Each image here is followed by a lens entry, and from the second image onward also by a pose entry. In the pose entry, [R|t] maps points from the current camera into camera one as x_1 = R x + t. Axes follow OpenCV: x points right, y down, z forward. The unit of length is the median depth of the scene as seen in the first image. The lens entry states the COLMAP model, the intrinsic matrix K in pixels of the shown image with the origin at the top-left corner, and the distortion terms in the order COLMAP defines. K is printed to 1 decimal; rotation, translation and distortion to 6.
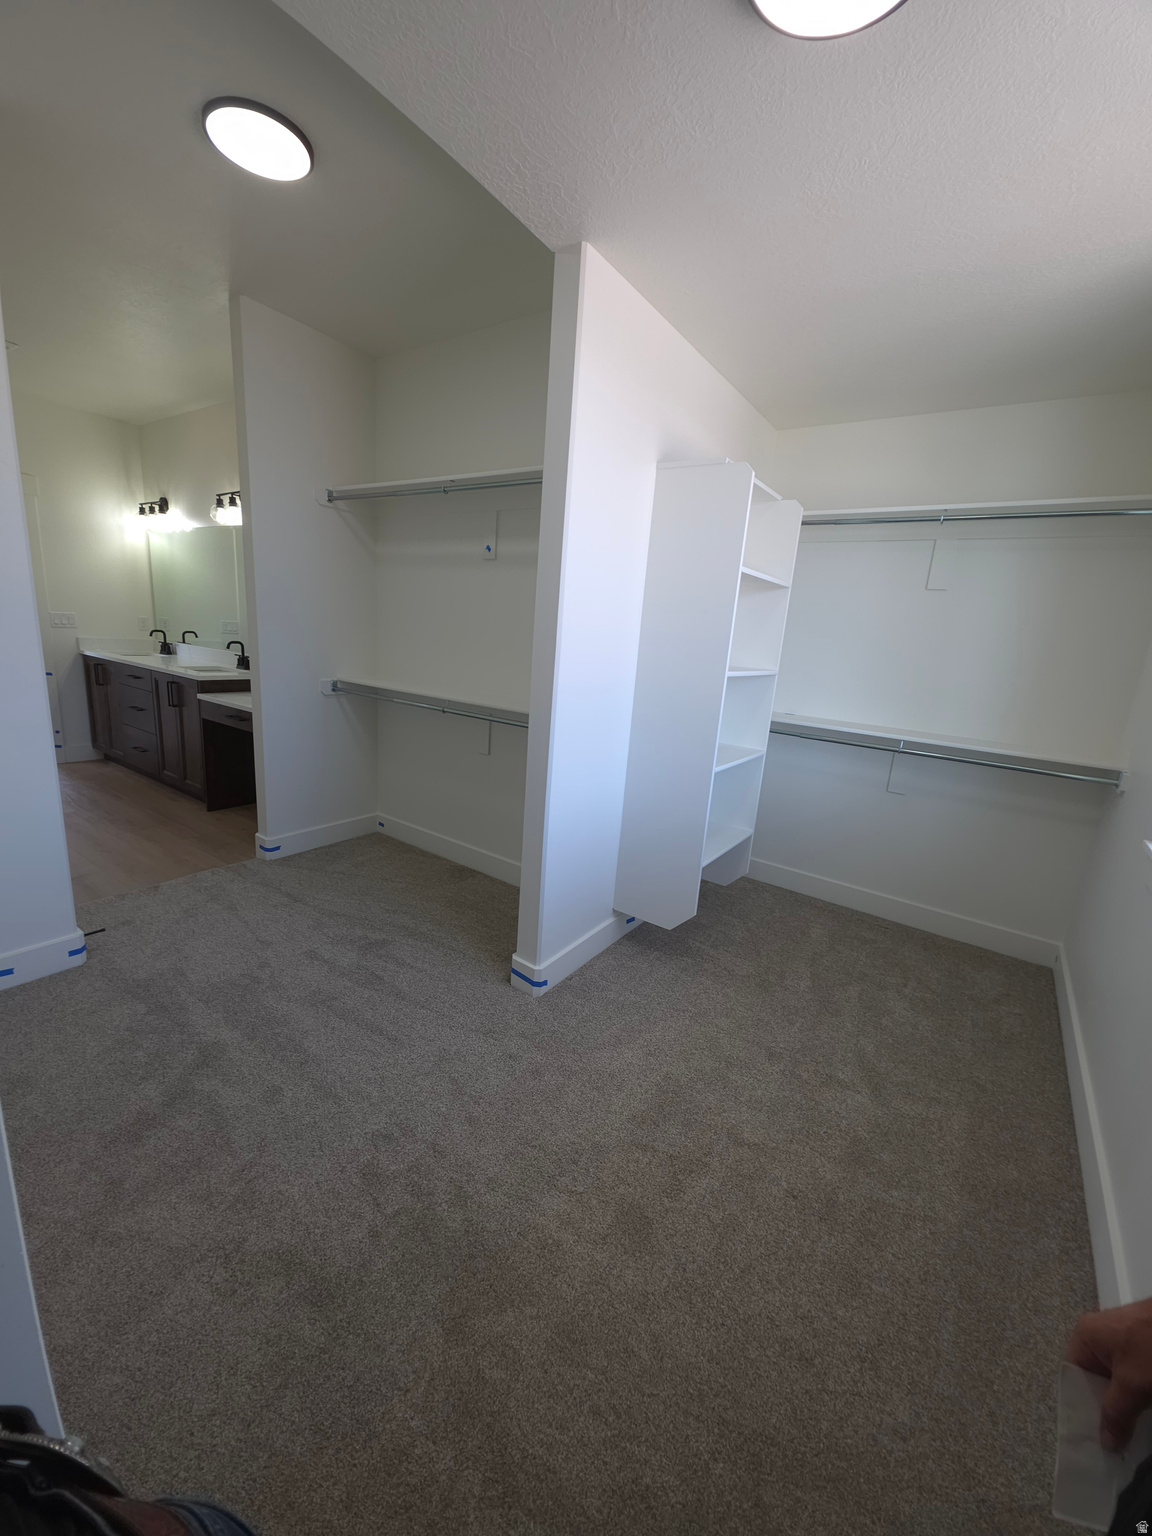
lens RADIAL K [[614.4, 0, 582.8], [0, 614.4, 769.8], [0, 0, 1]] dist [0.008339, -0.005418]
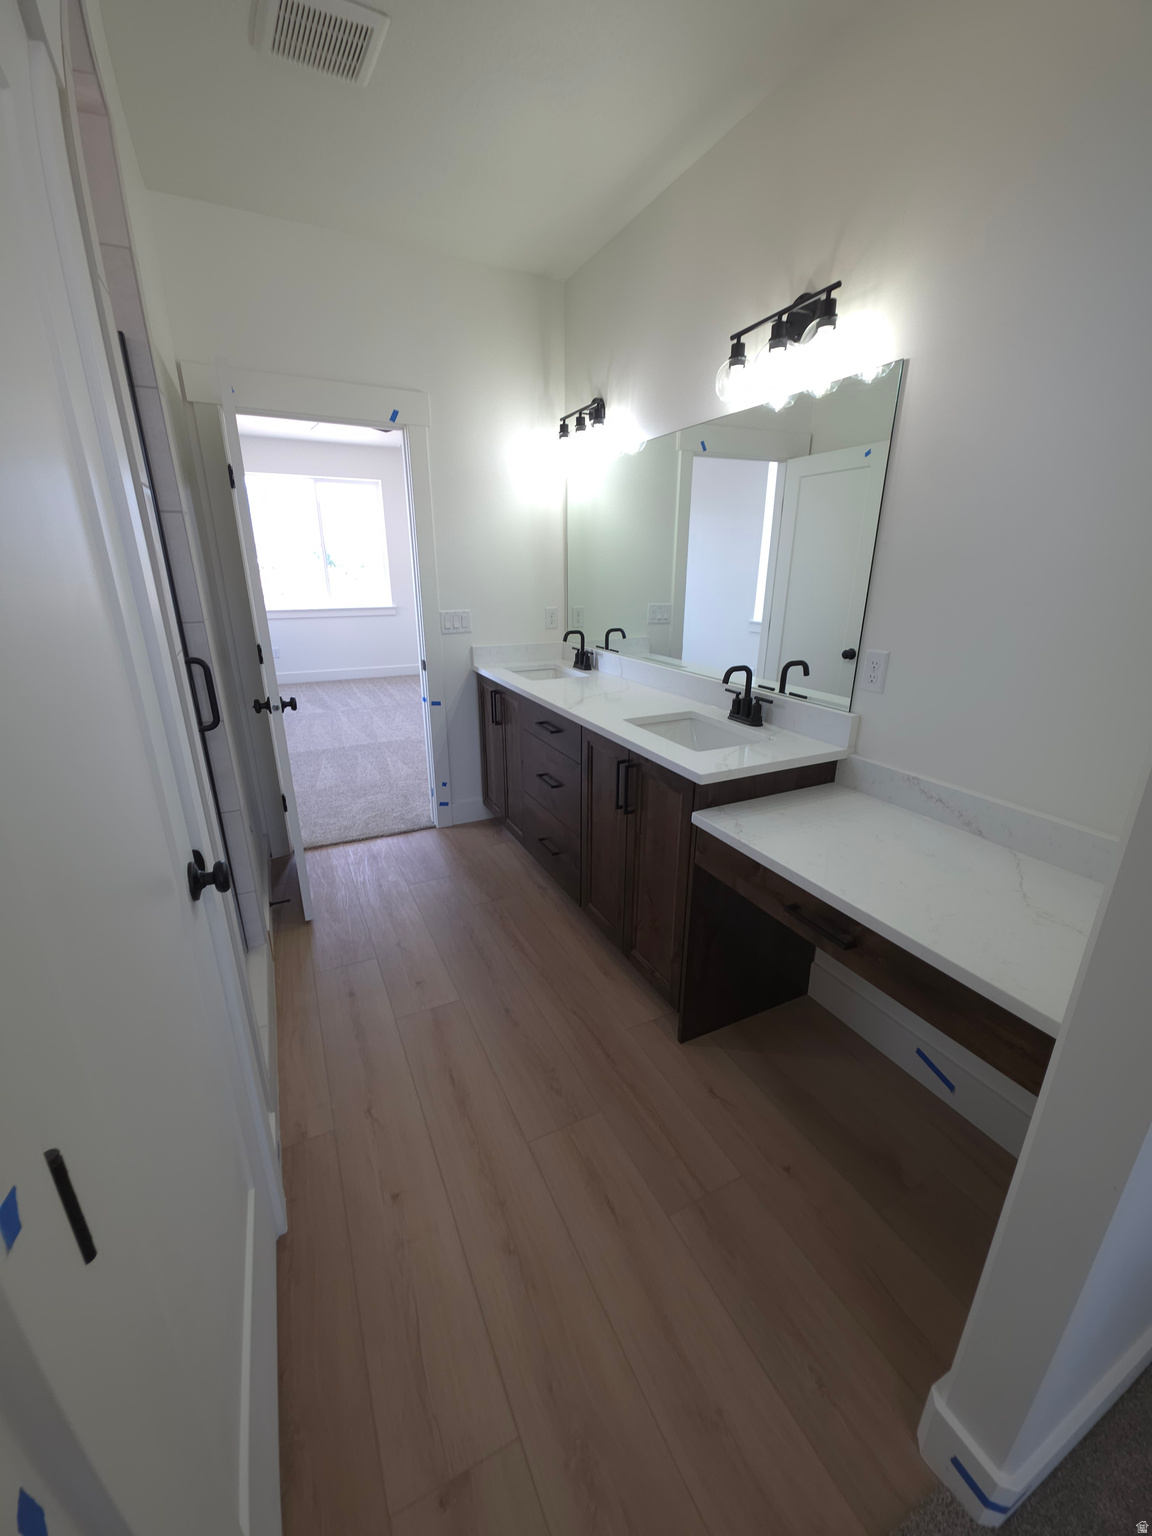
lens RADIAL K [[614.4, 0, 571.1], [0, 614.4, 775.6], [0, 0, 1]] dist [0.008339, -0.005418]
pose [[0.870008, 0.090133, -0.484729, -0.394193], [-0.048906, 0.994076, 0.097065, -0.146748], [0.490606, -0.060741, 0.869262, 0.469816]]
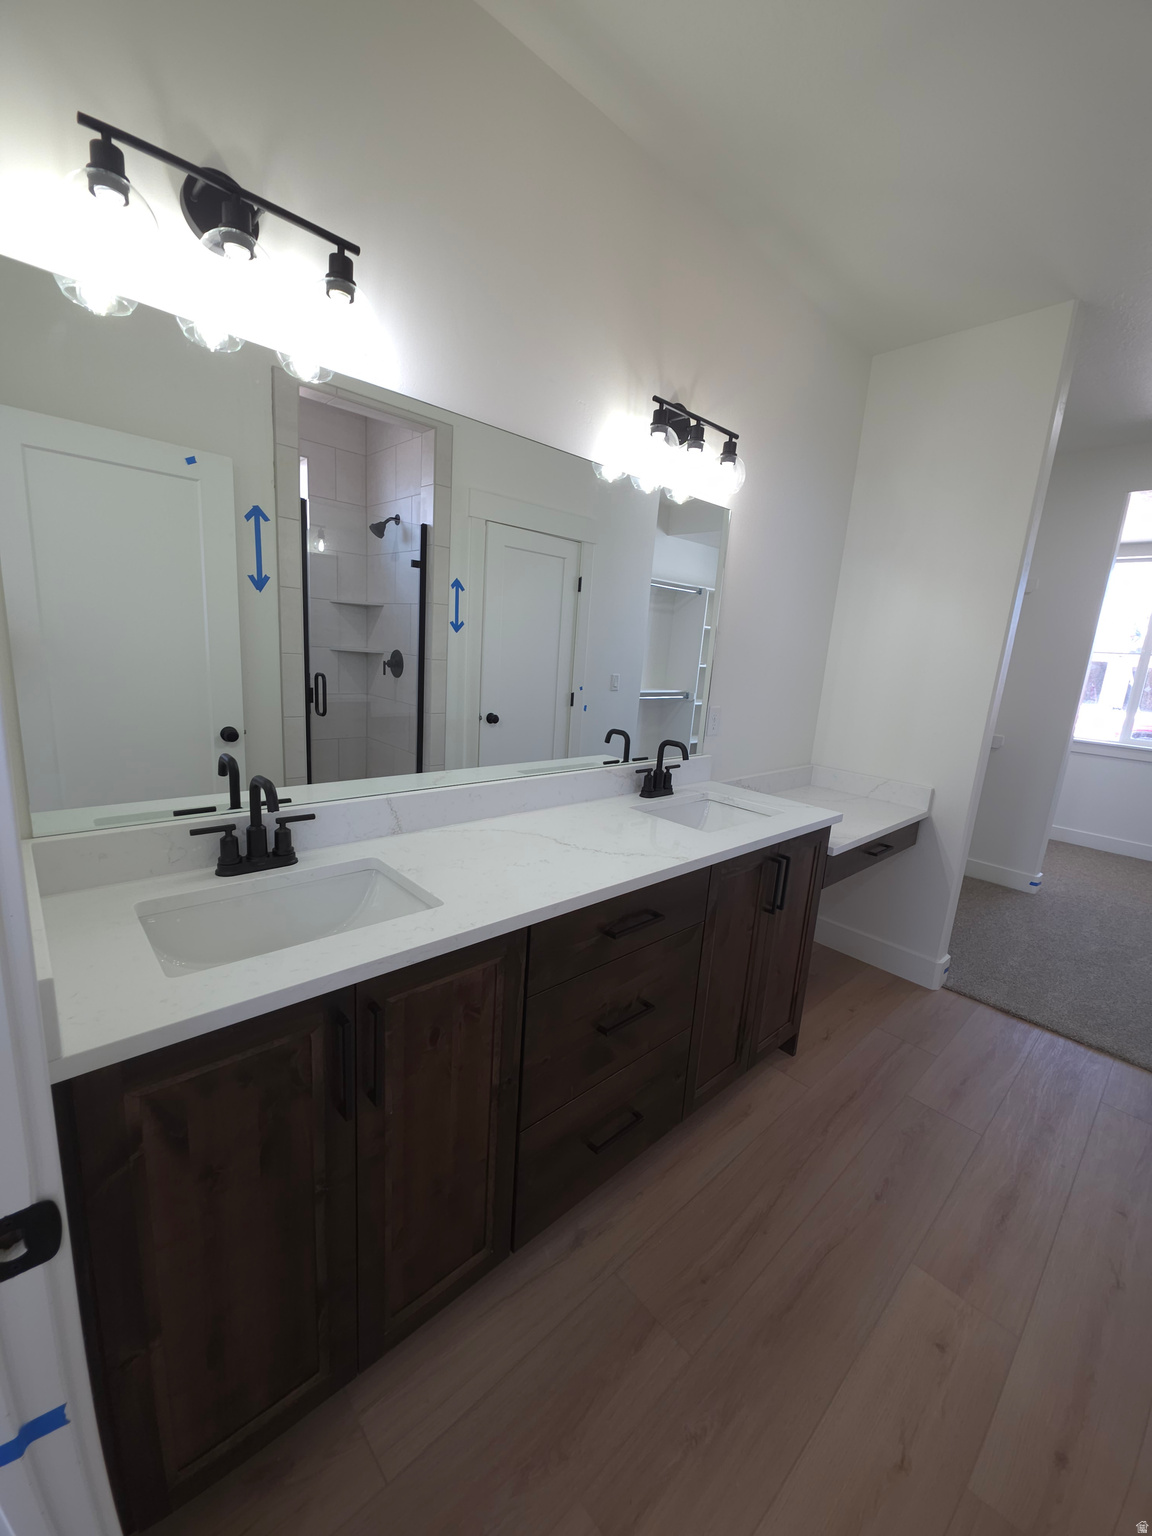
lens RADIAL K [[614.4, 0, 599.1], [0, 614.4, 777.4], [0, 0, 1]] dist [0.008339, -0.005418]
pose [[0.130681, -0.256251, 0.957736, -0.691077], [0.158585, 0.958984, 0.234947, -0.215711], [-0.978659, 0.121179, 0.165959, 0.701495]]
